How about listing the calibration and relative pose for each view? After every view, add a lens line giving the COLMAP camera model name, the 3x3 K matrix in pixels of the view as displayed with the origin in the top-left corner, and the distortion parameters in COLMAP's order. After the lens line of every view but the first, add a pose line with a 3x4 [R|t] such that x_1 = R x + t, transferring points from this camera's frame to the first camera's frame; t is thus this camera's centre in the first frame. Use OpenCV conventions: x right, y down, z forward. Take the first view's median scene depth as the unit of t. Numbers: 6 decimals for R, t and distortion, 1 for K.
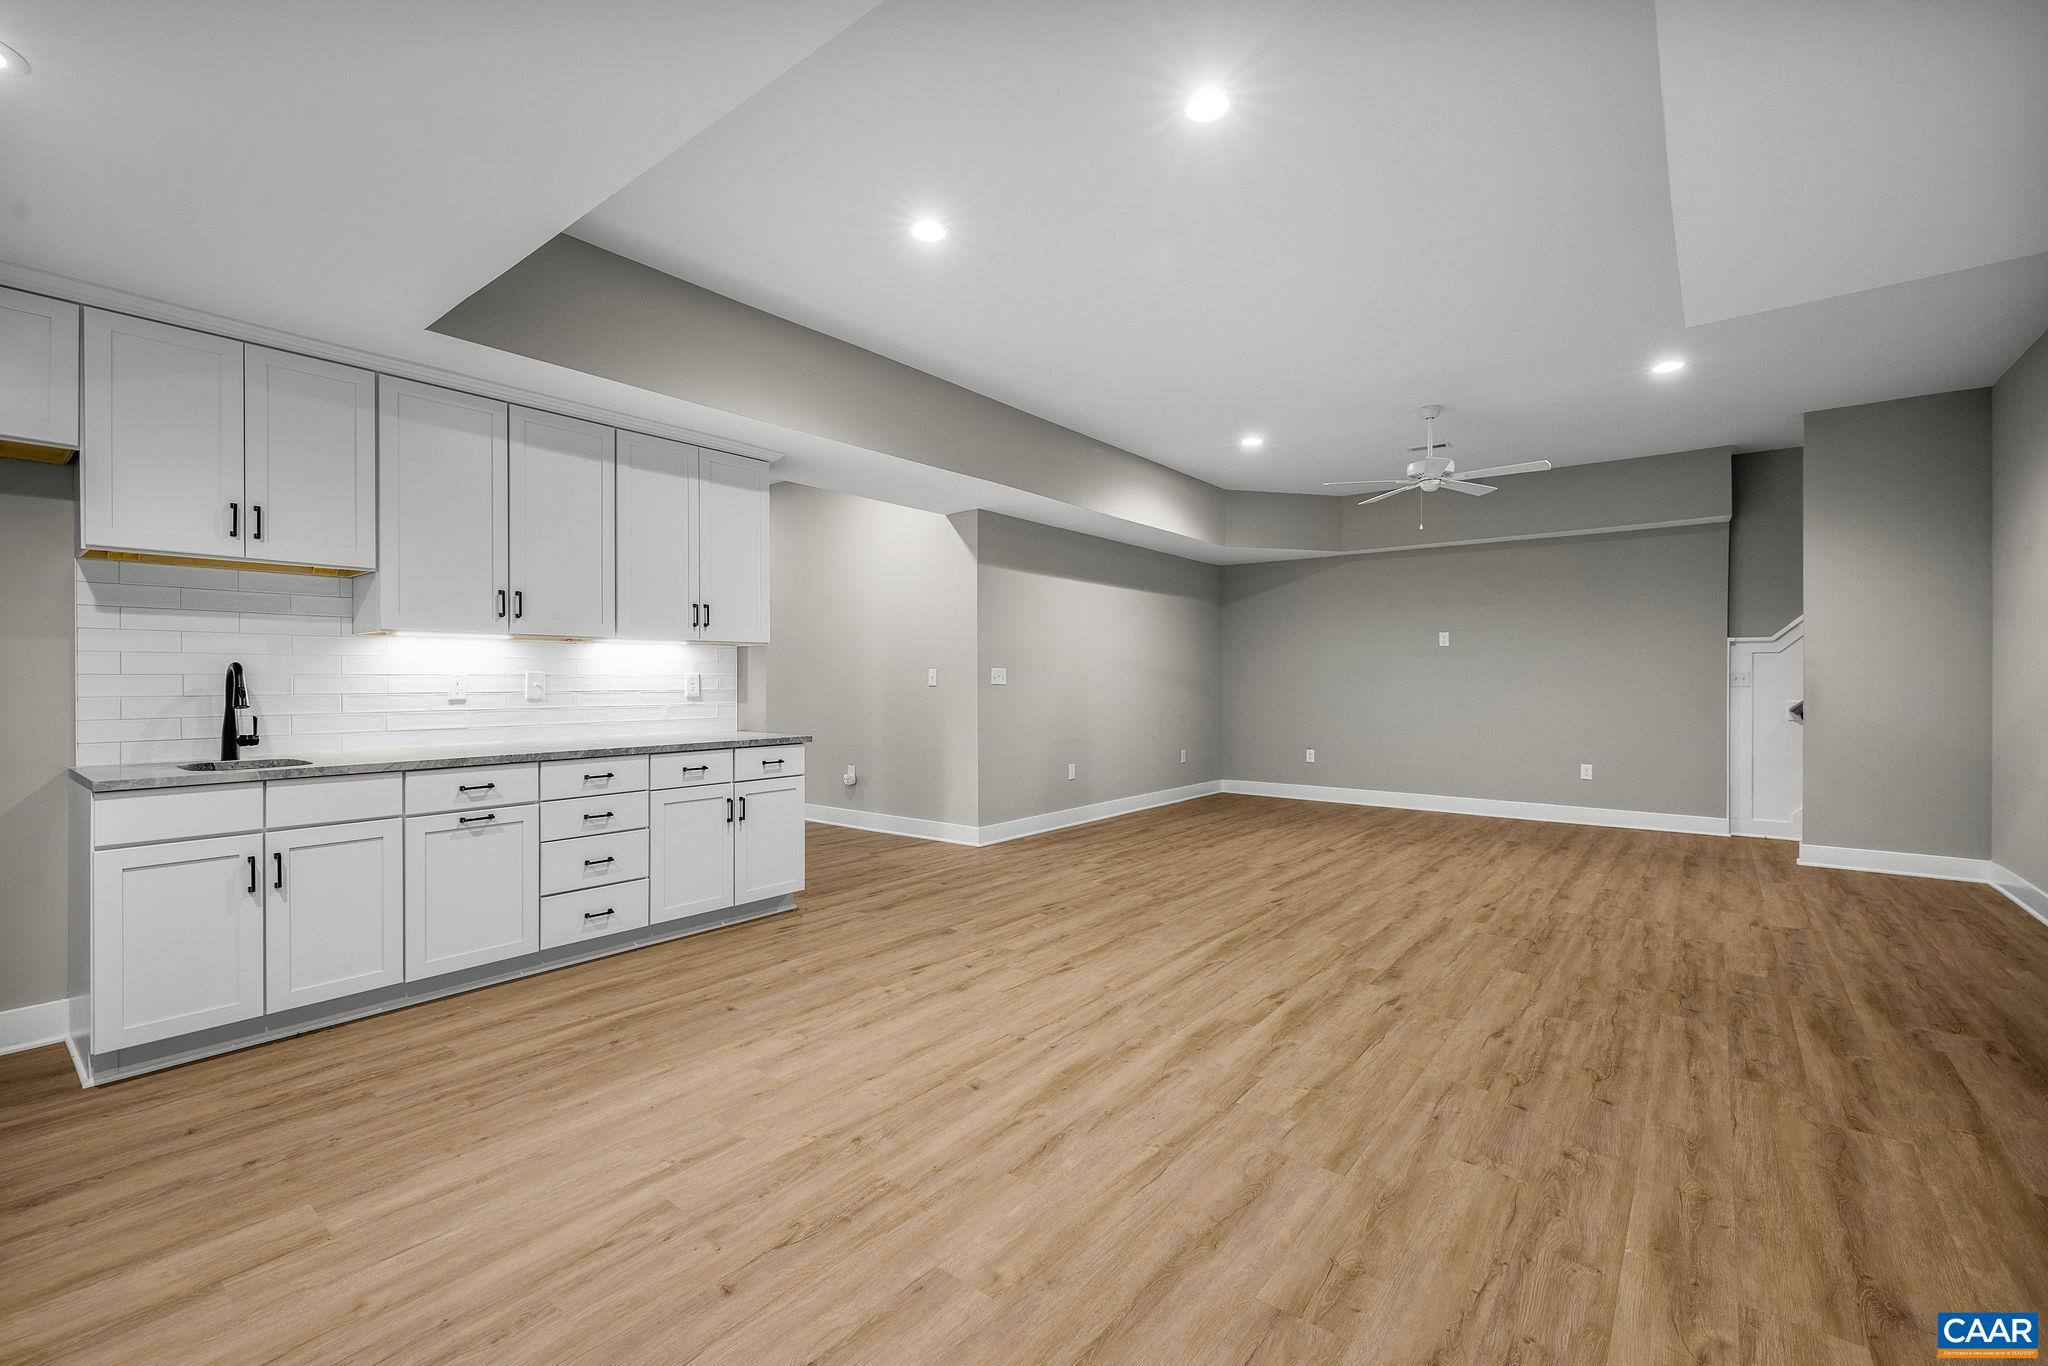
lens RADIAL K [[866.5, 0, 1023.7], [0, 866.5, 677.5], [0, 0, 1]] dist [-0.000460, 0.000226]
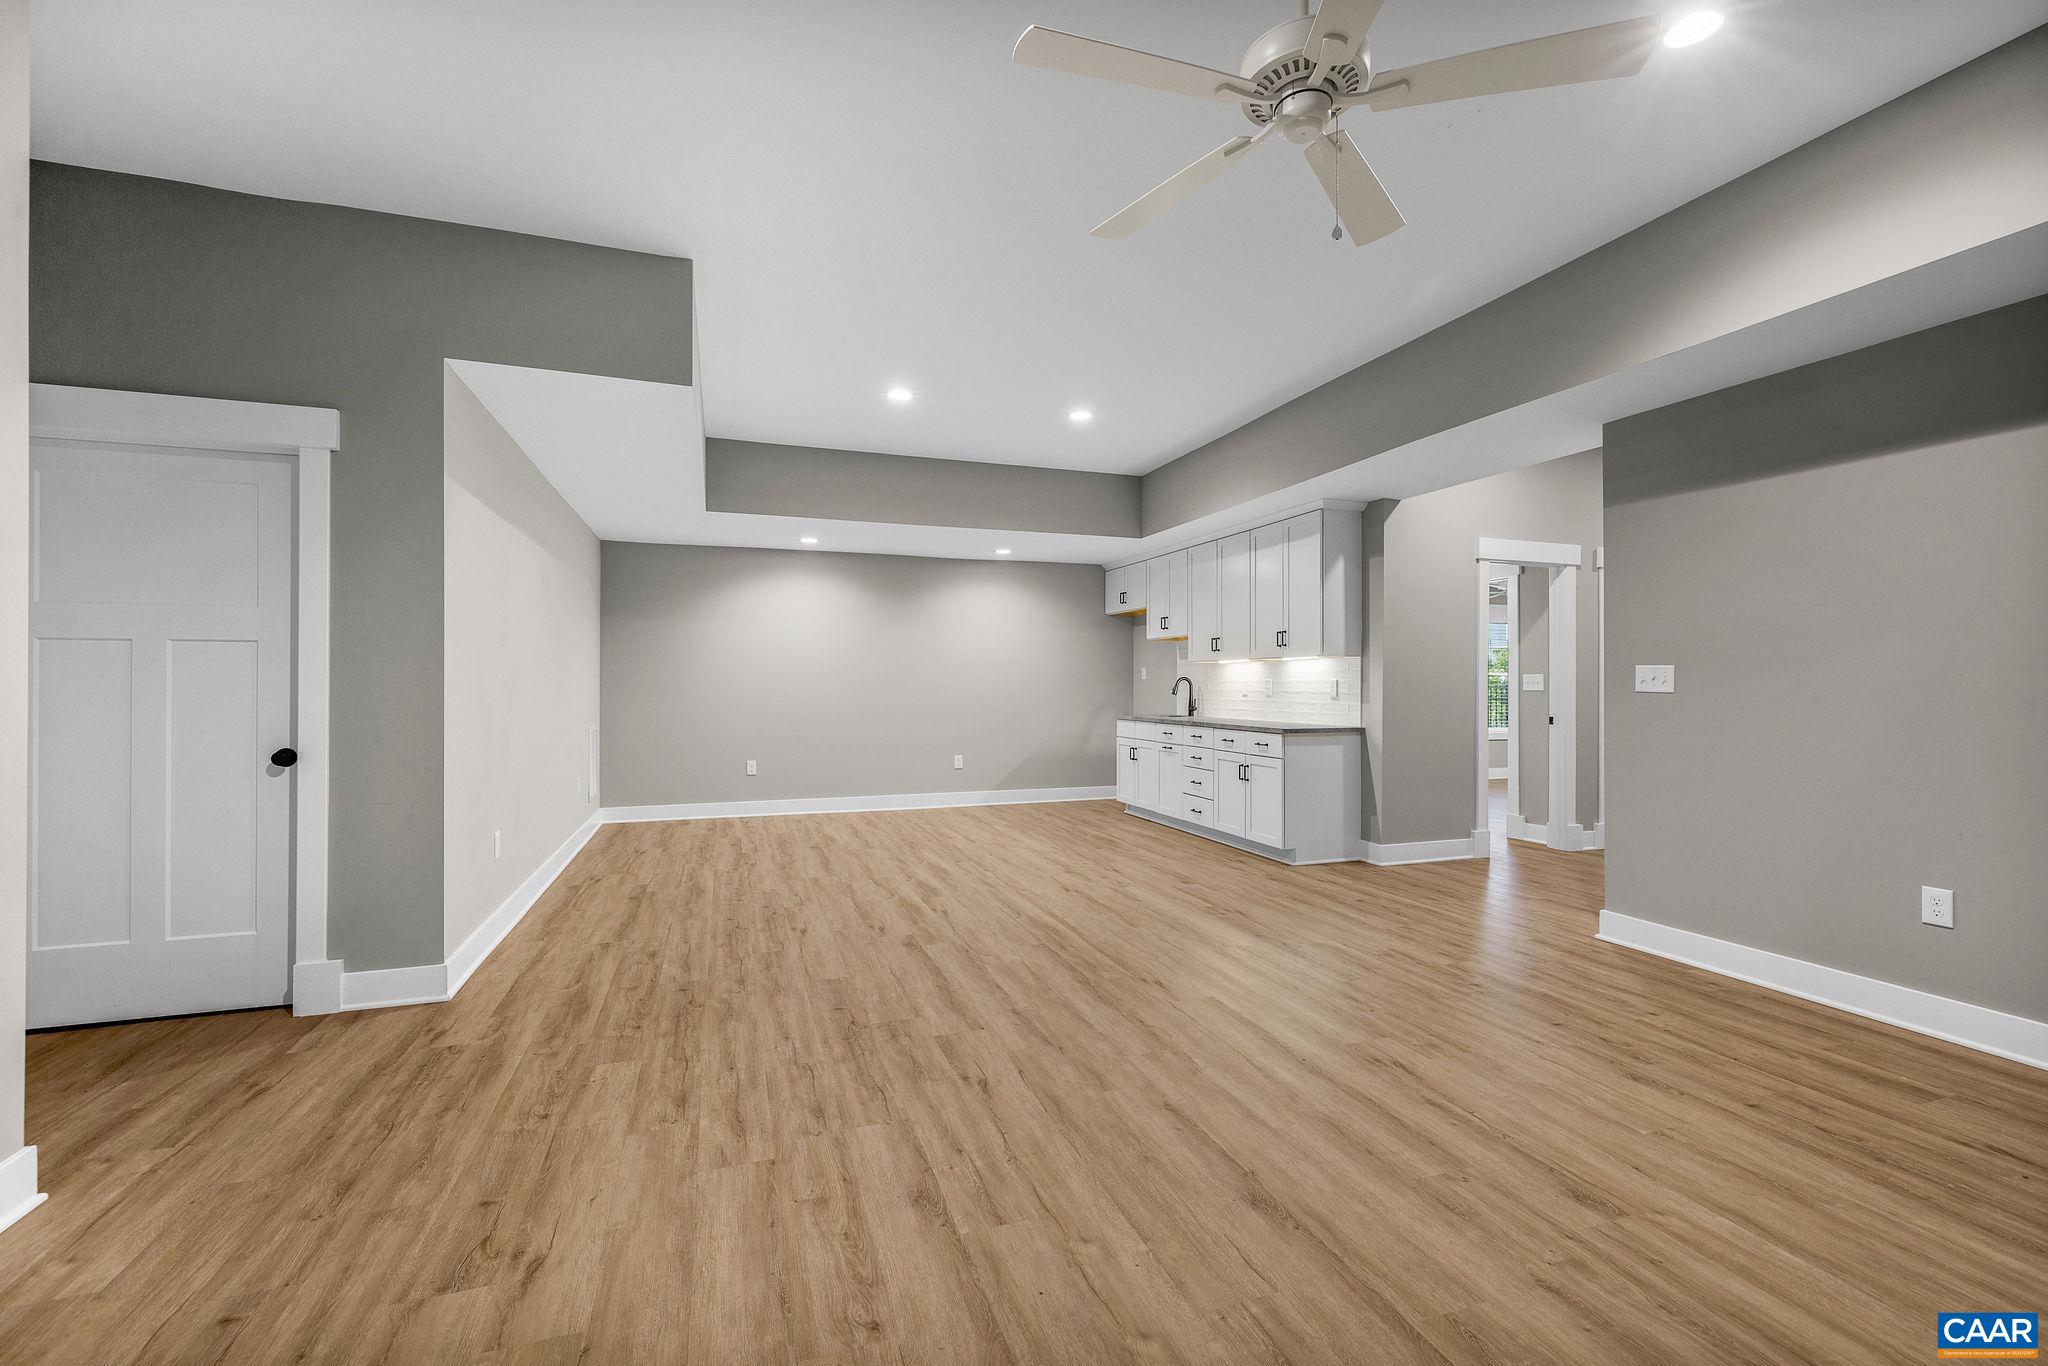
lens RADIAL K [[866.5, 0, 1023.7], [0, 866.5, 677.5], [0, 0, 1]] dist [-0.000460, 0.000226]
pose [[-0.536380, -0.006985, -0.843947, 1.334317], [0.001220, 0.999958, -0.009051, 0.005169], [0.843976, -0.005884, -0.536349, 1.773590]]
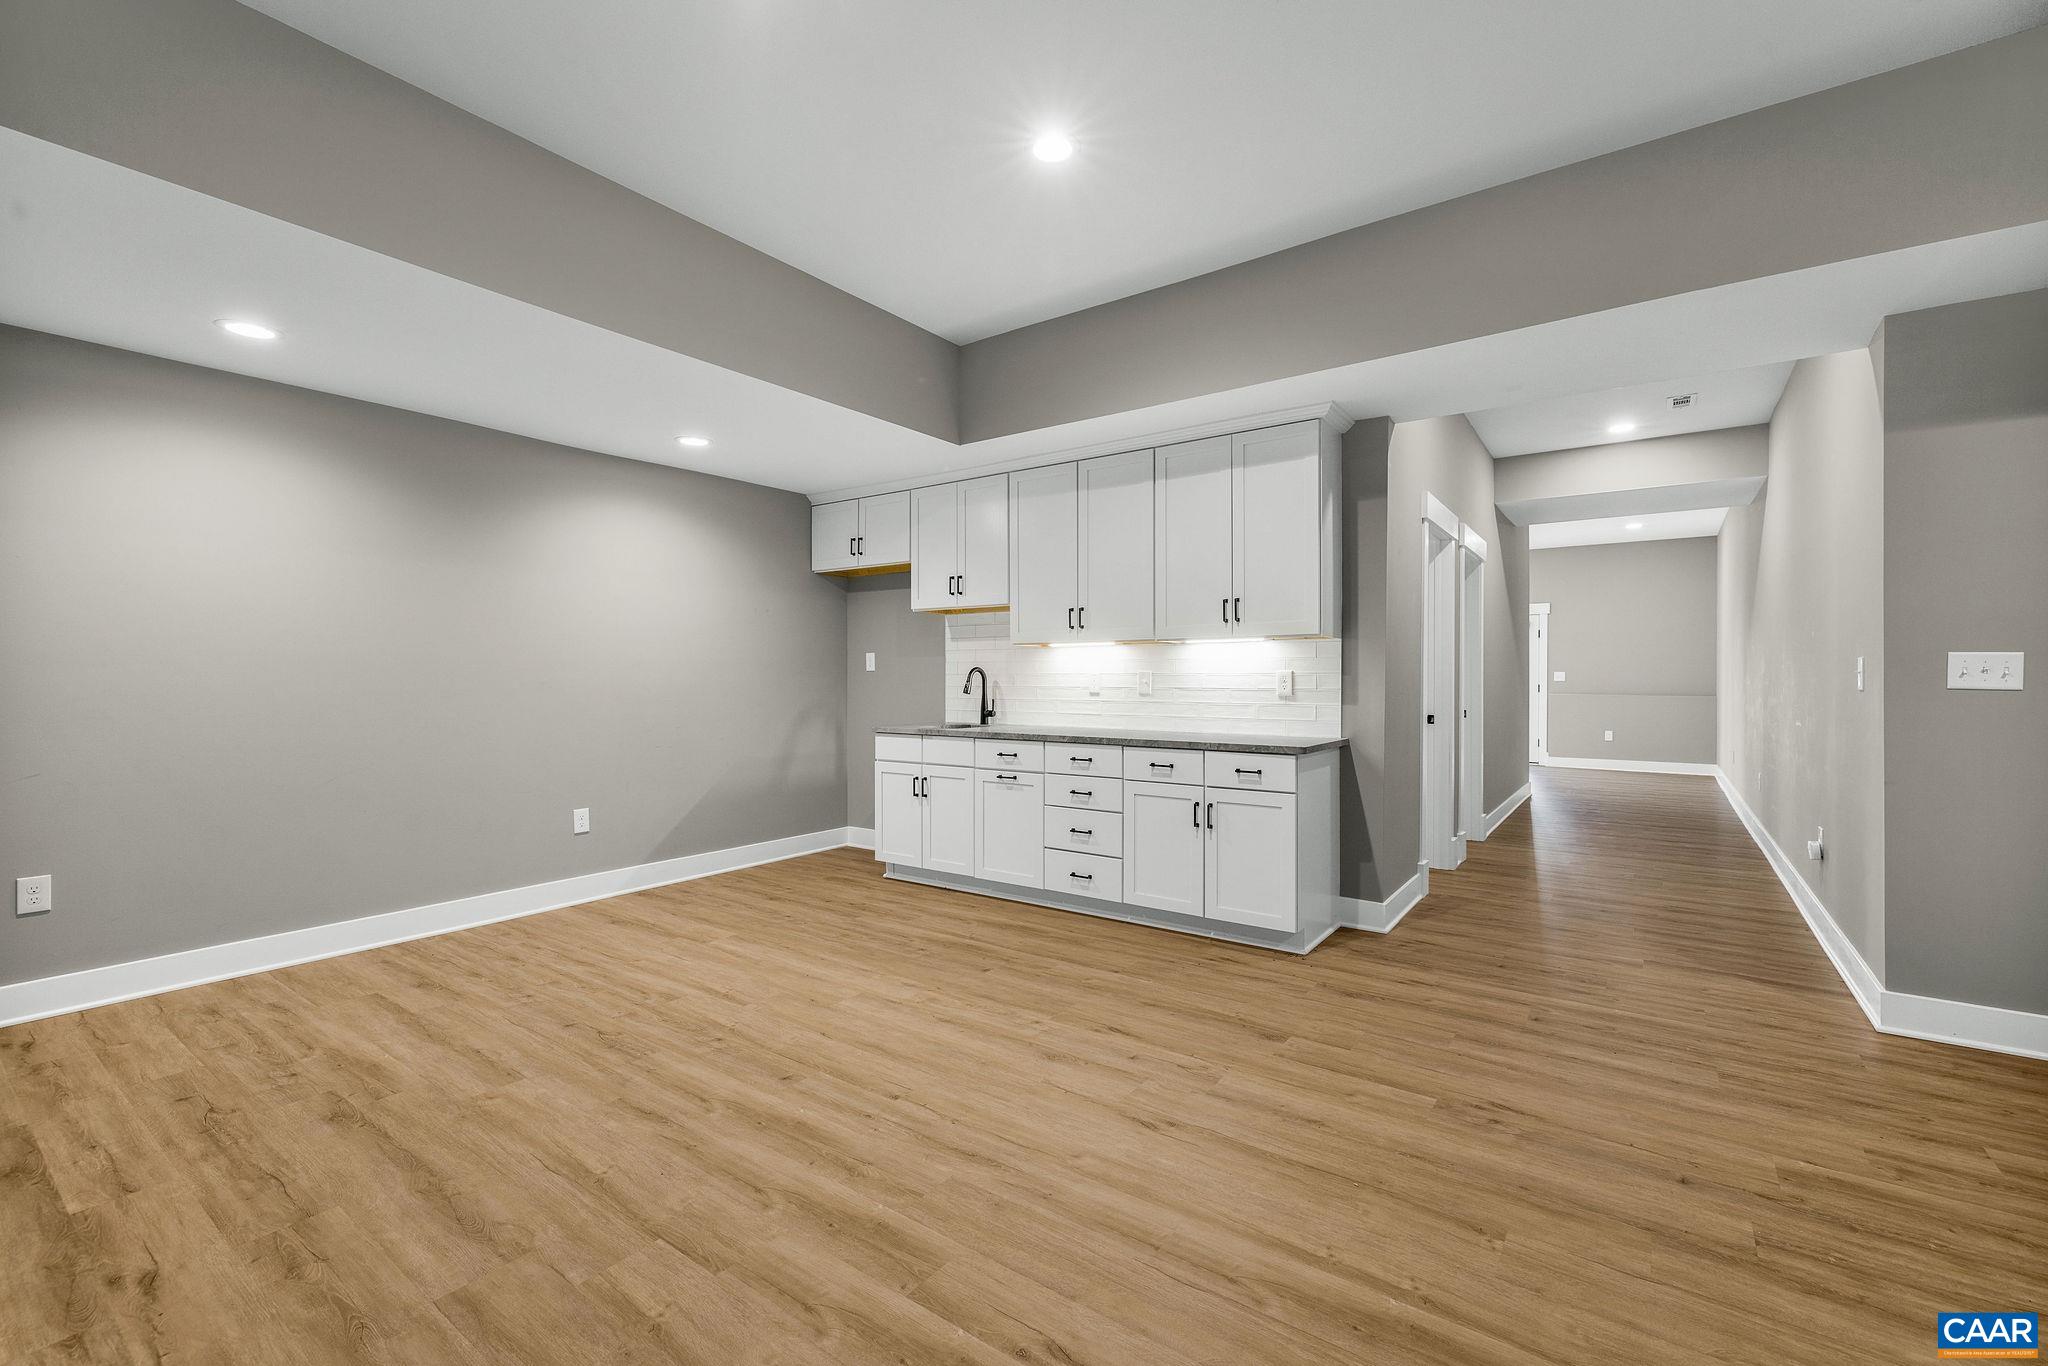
lens RADIAL K [[866.5, 0, 1023.7], [0, 866.5, 677.5], [0, 0, 1]] dist [-0.000460, 0.000226]
pose [[0.043349, 0.000581, -0.999060, 0.724360], [0.002309, 0.999997, 0.000682, 0.001531], [0.999057, -0.002337, 0.043347, 0.919918]]
